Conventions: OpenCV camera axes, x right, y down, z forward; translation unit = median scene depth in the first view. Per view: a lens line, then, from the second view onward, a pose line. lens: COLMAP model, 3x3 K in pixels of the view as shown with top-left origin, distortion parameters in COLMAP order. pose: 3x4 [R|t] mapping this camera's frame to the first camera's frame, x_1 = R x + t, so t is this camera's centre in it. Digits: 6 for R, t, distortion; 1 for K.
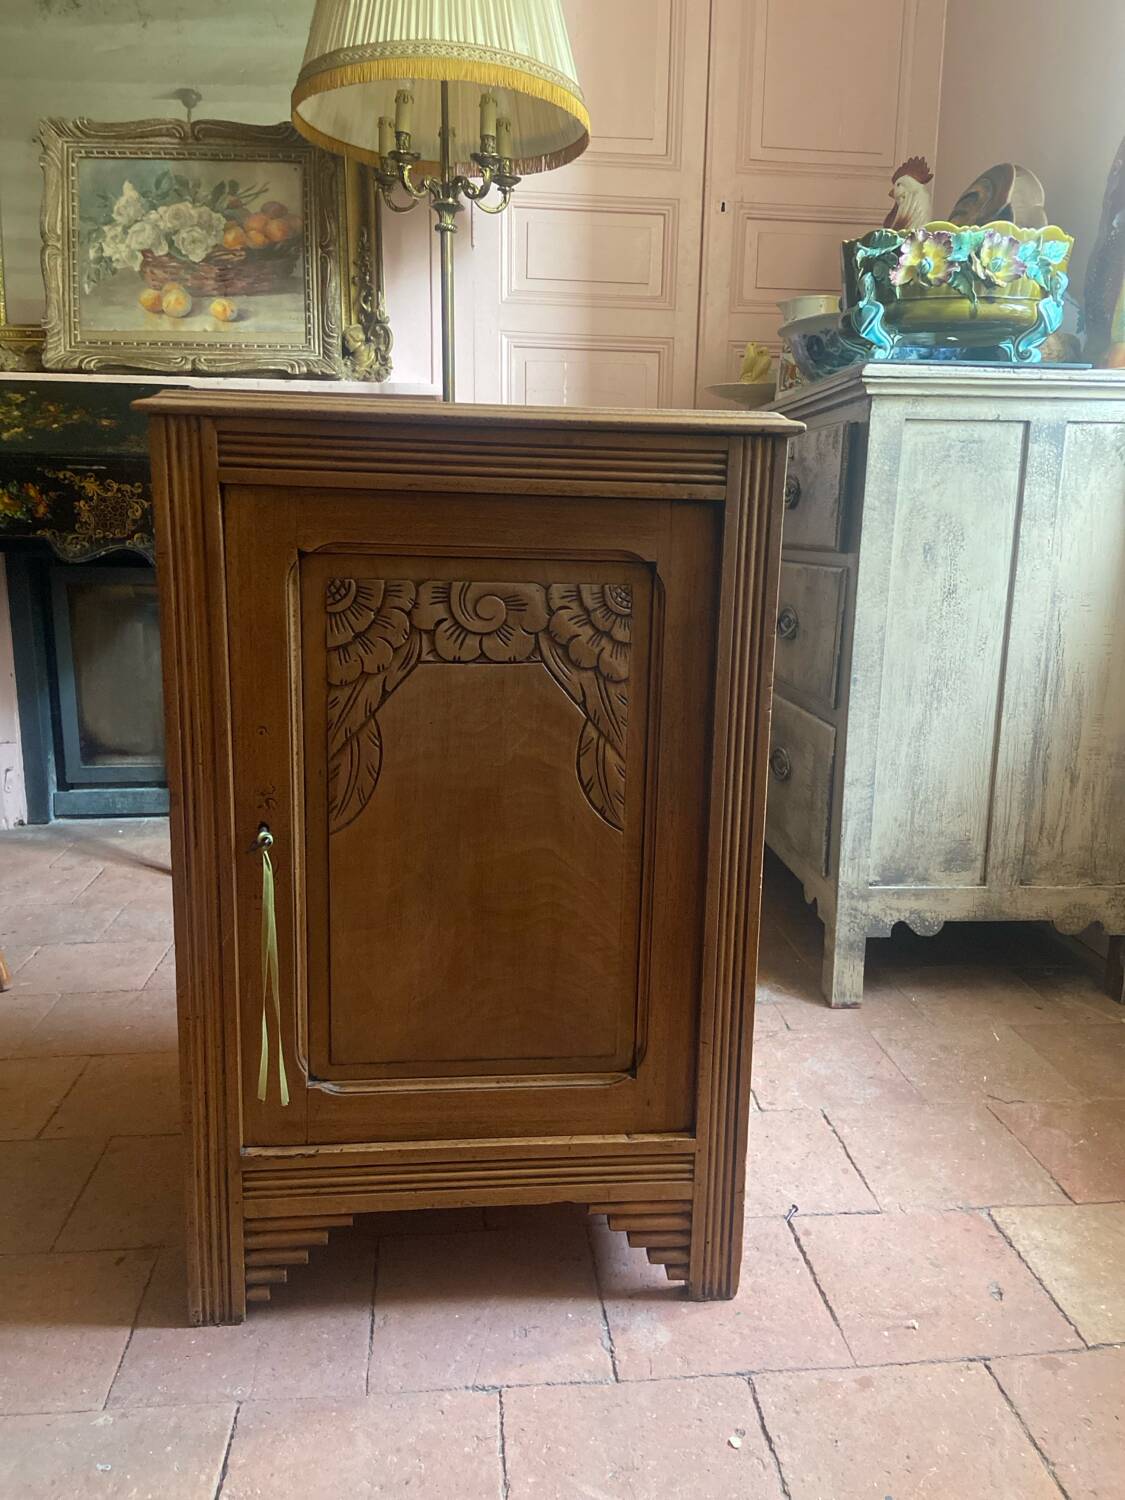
lens RADIAL K [[1168.2, 0, 579.9], [0, 1168.2, 738.6], [0, 0, 1]] dist [0.136248, -0.187769]
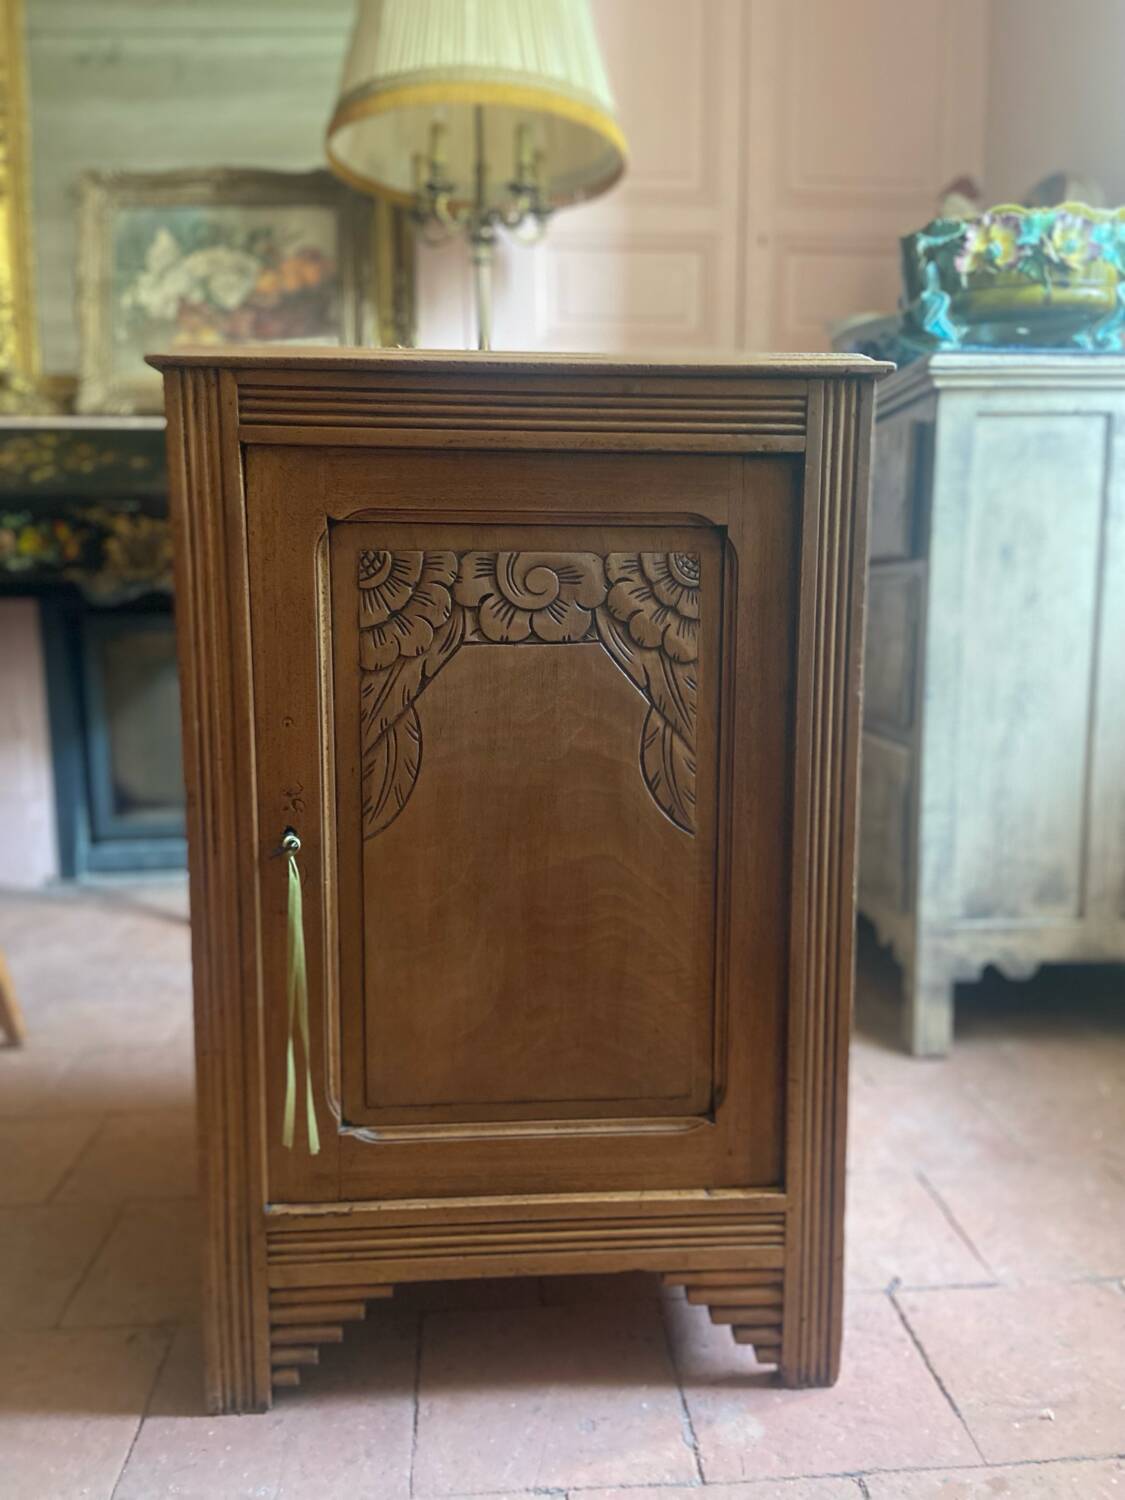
lens RADIAL K [[1168.8, 0, 571.2], [0, 1168.8, 736.5], [0, 0, 1]] dist [0.135310, -0.185710]
pose [[0.999176, -0.017787, -0.036487, -0.021214], [0.015370, 0.997735, -0.065484, 0.059693], [0.037569, 0.064869, 0.997186, 0.109162]]
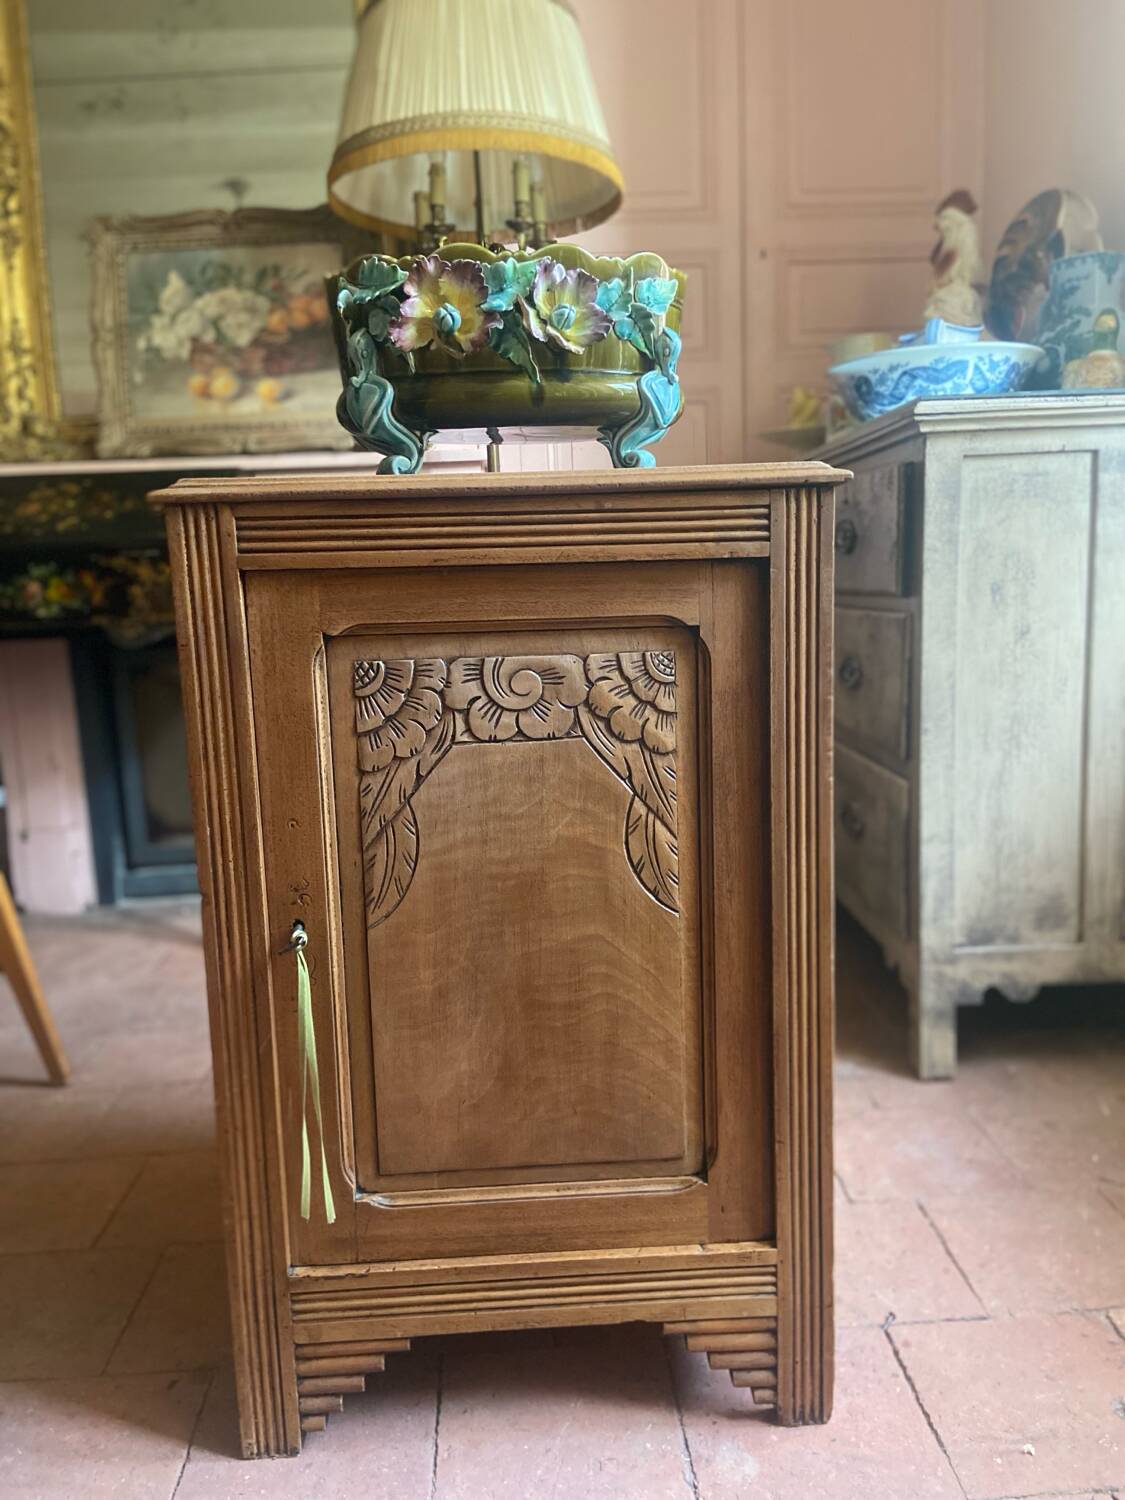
lens RADIAL K [[1168.8, 0, 571.2], [0, 1168.8, 736.5], [0, 0, 1]] dist [0.135310, -0.185710]
pose [[0.996801, -0.046346, -0.065107, 0.018145], [0.043431, 0.998020, -0.045499, -0.021514], [0.067087, 0.042525, 0.996840, 0.055793]]
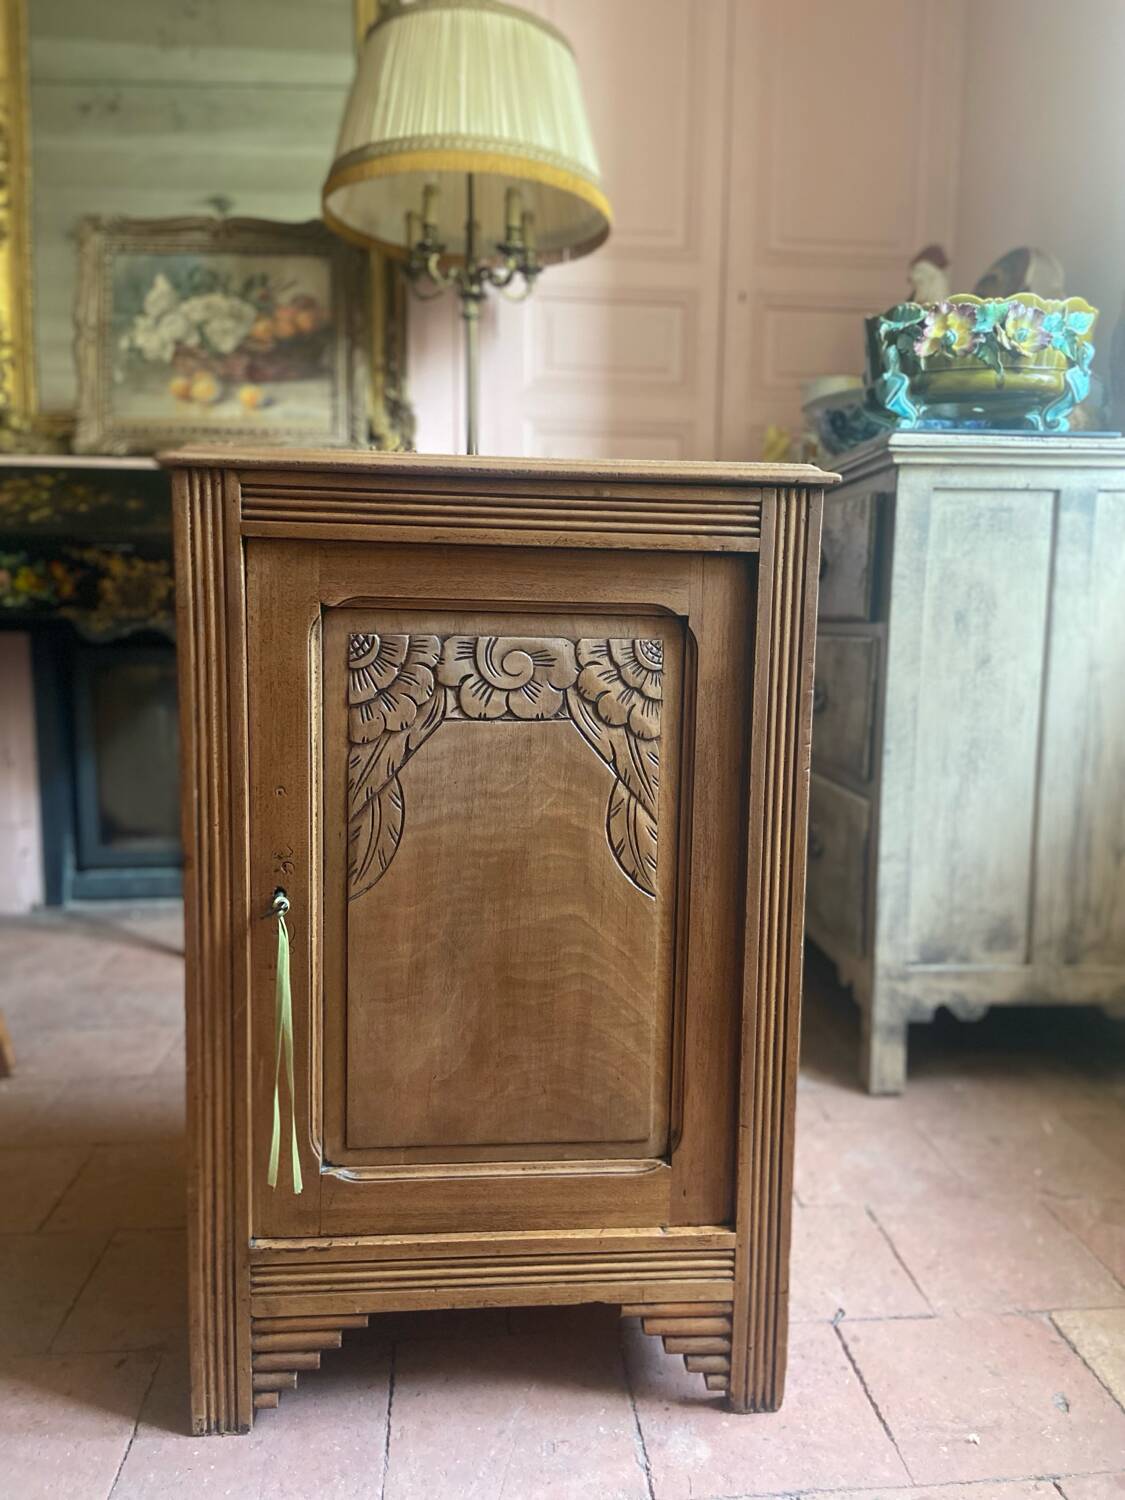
lens RADIAL K [[1168.2, 0, 579.9], [0, 1168.2, 738.6], [0, 0, 1]] dist [0.136248, -0.187769]
pose [[0.999872, -0.002912, -0.015749, -0.008906], [0.001684, 0.996998, -0.077403, 0.023372], [0.015927, 0.077366, 0.996876, 0.036764]]
